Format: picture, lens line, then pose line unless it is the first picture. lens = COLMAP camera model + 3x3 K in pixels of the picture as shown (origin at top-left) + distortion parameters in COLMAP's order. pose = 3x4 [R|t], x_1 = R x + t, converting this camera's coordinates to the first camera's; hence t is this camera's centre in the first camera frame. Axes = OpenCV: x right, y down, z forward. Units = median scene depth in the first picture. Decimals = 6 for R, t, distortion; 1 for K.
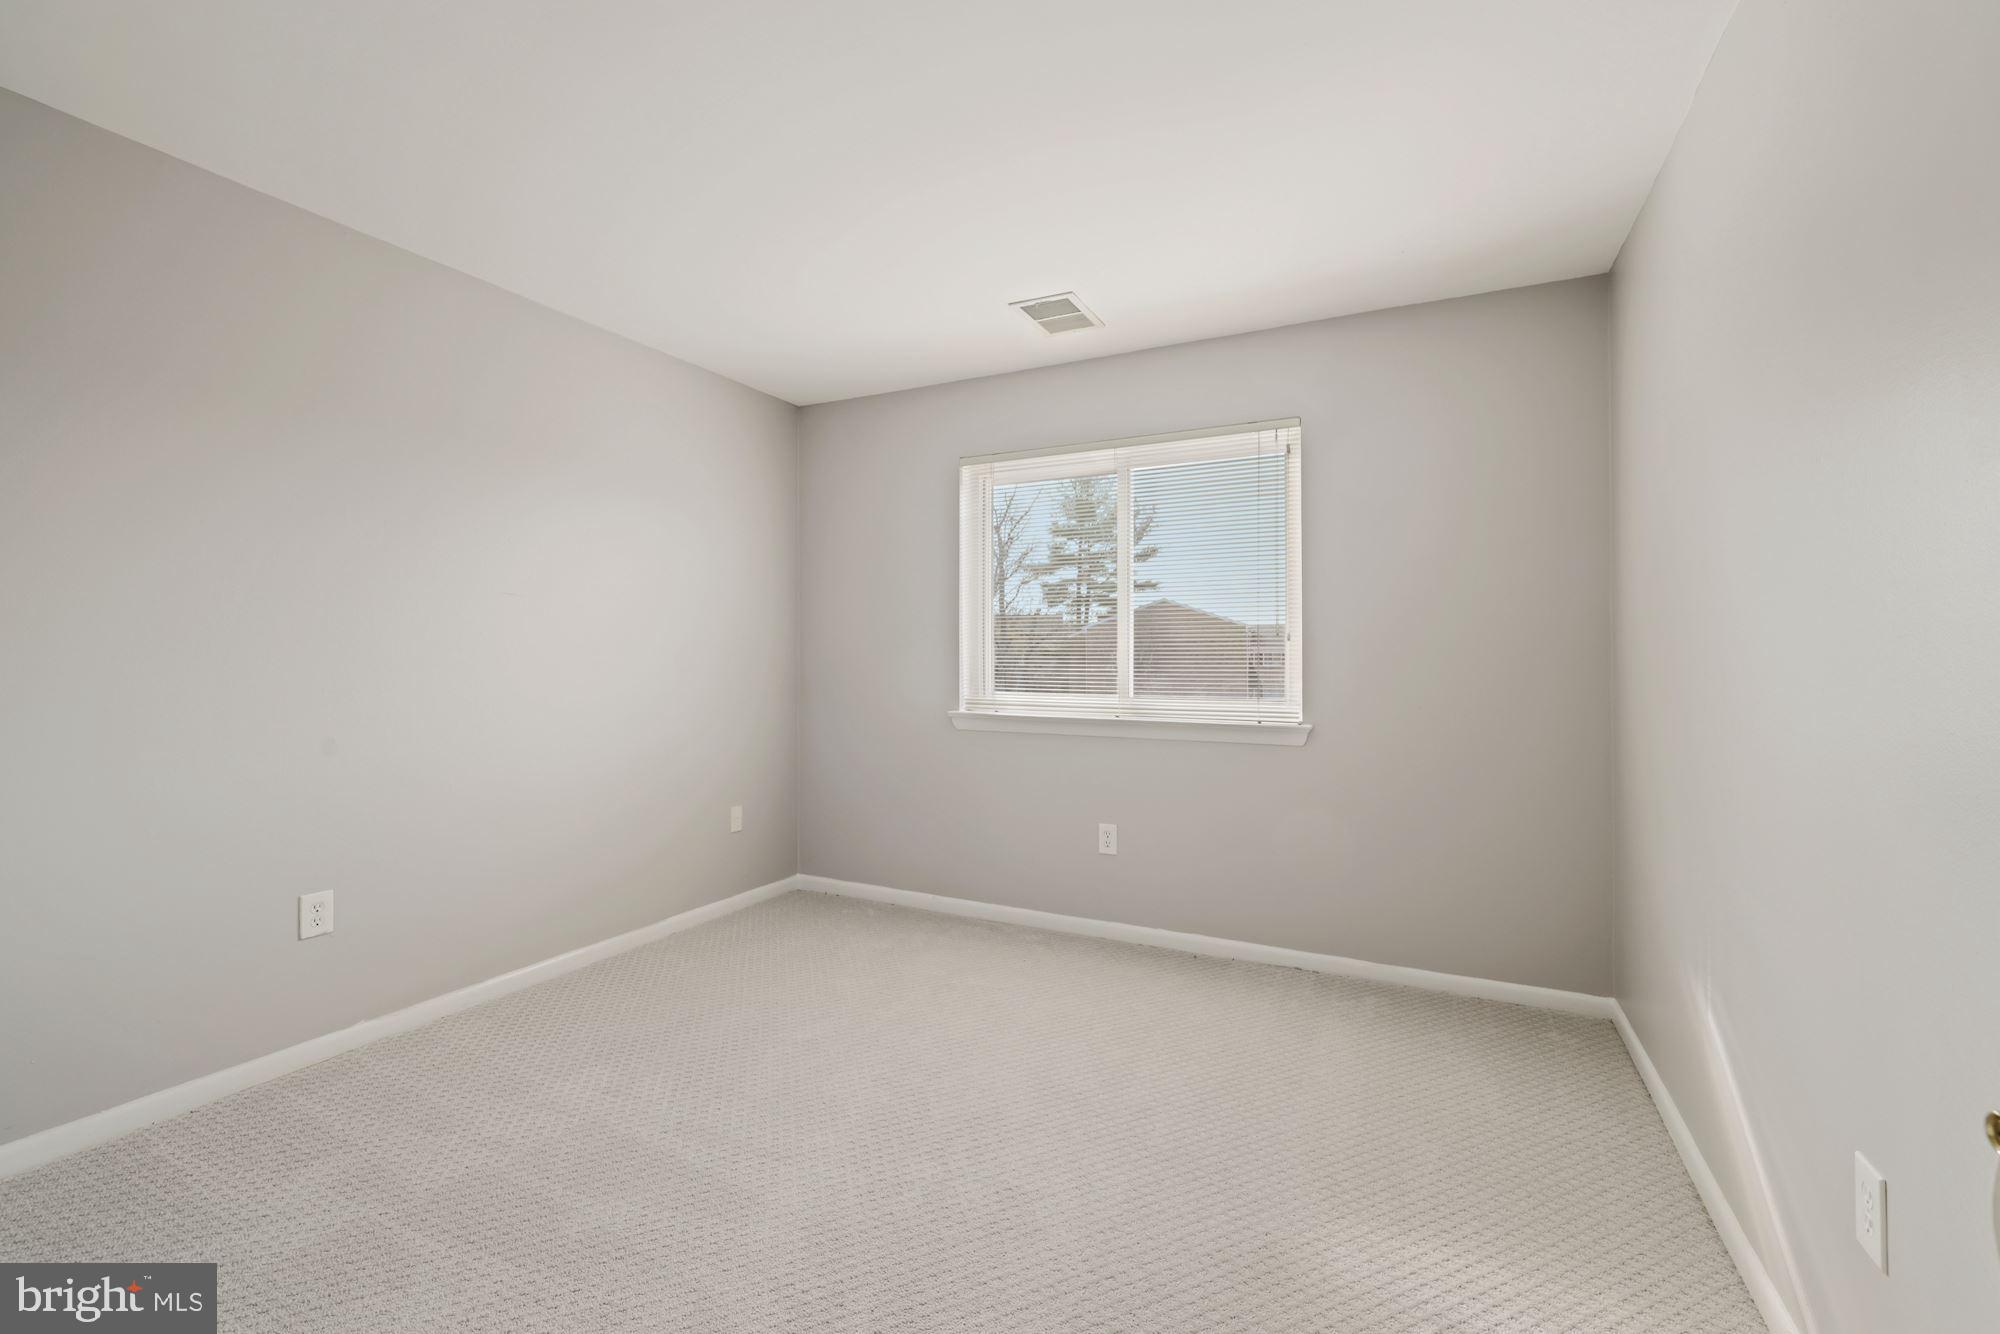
lens RADIAL K [[836.0, 0, 989.1], [0, 836.0, 663.0], [0, 0, 1]] dist [-0.004184, 0.000695]
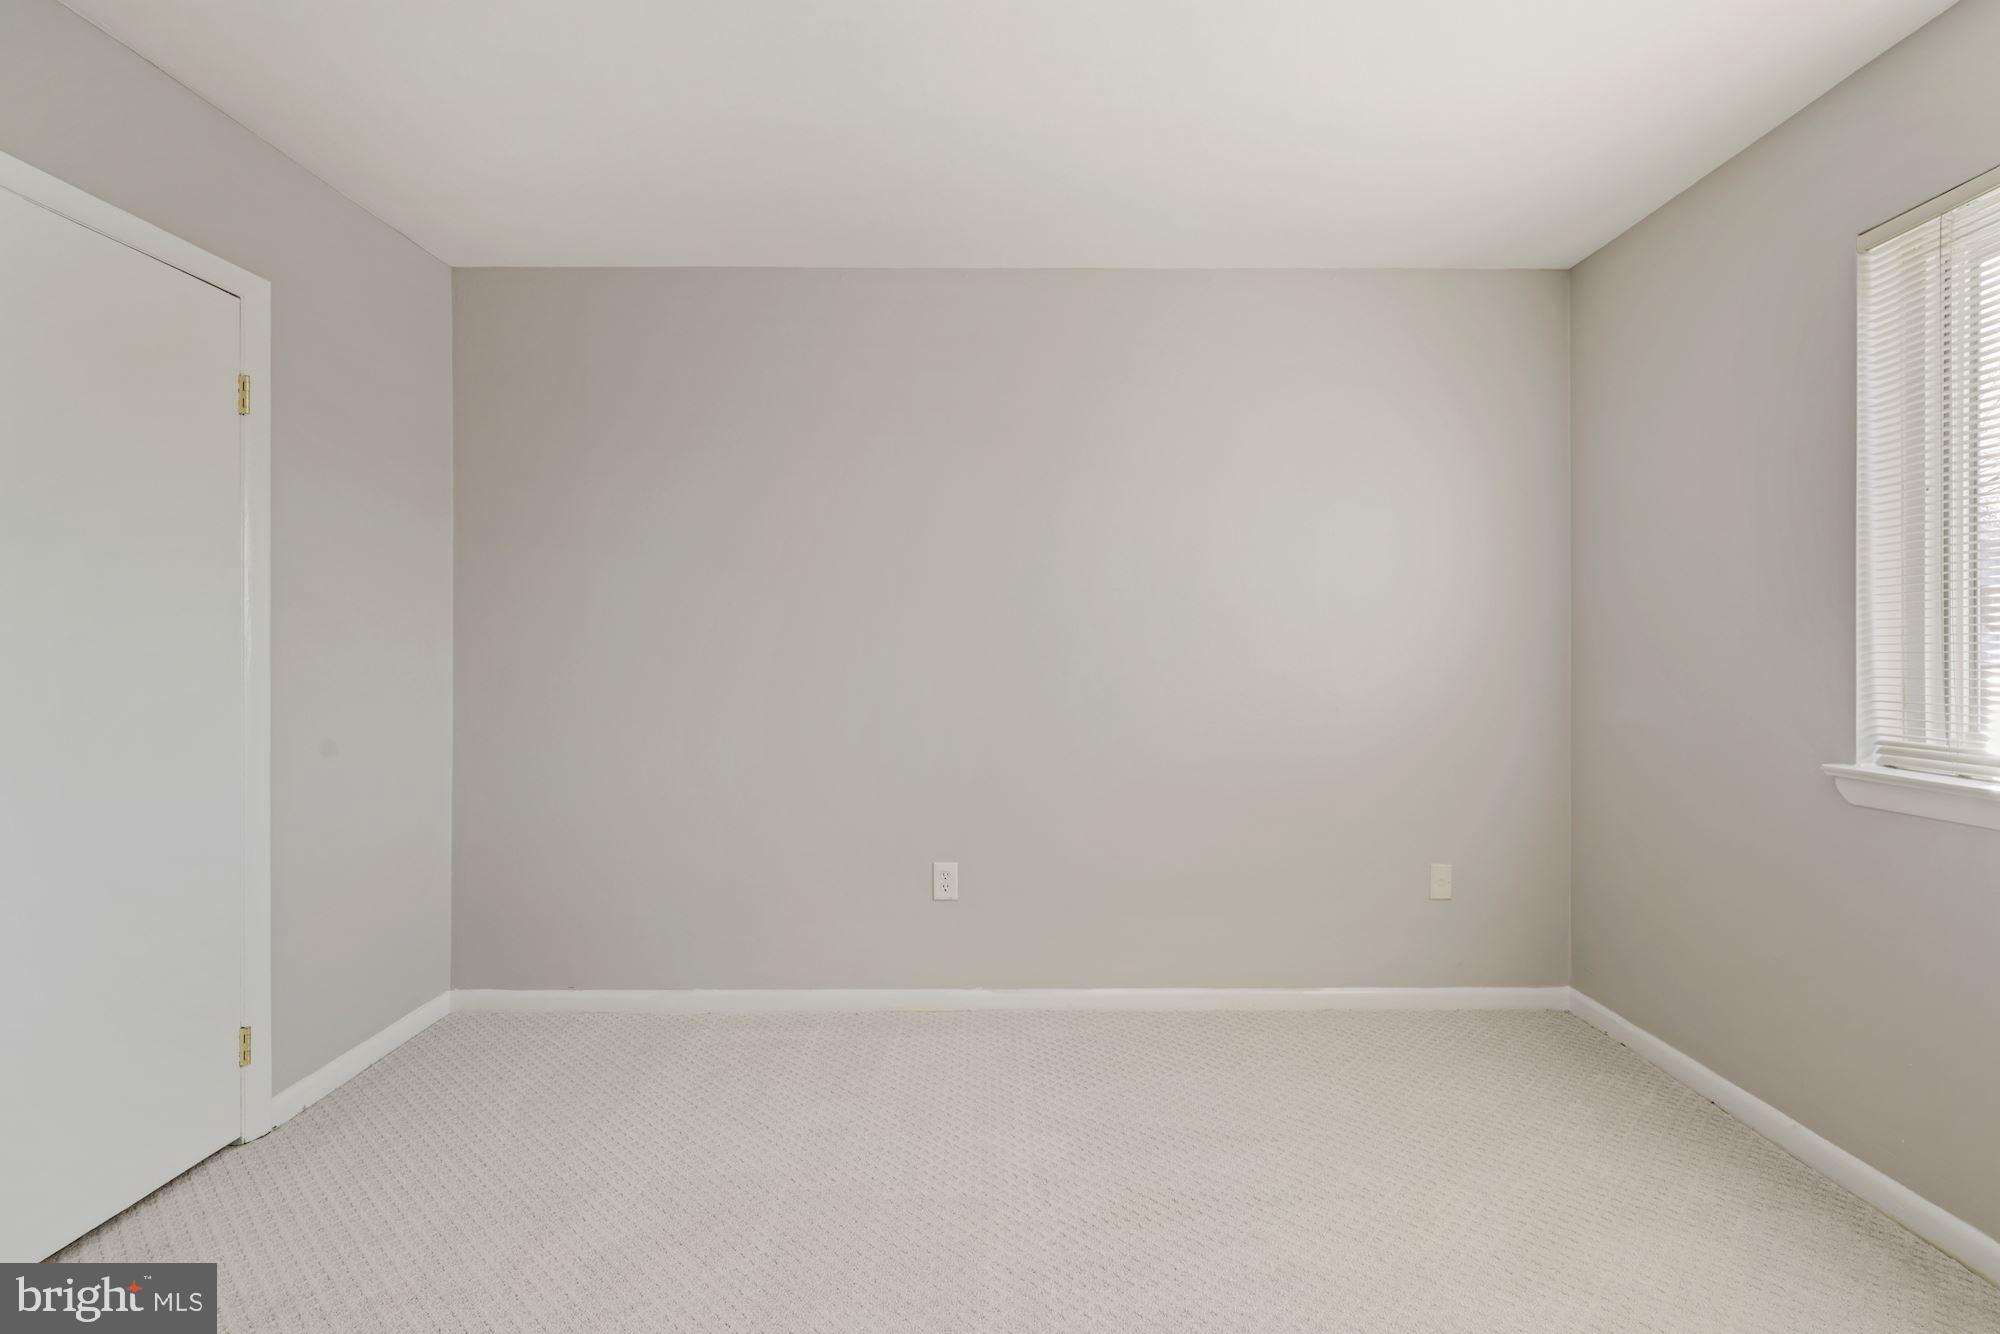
lens RADIAL K [[836.0, 0, 1004.2], [0, 836.0, 659.3], [0, 0, 1]] dist [-0.004184, 0.000695]
pose [[0.462901, 0.002061, -0.886408, 0.161297], [-0.001927, 0.999997, 0.001318, -0.003457], [0.886408, 0.001098, 0.462903, 0.349796]]
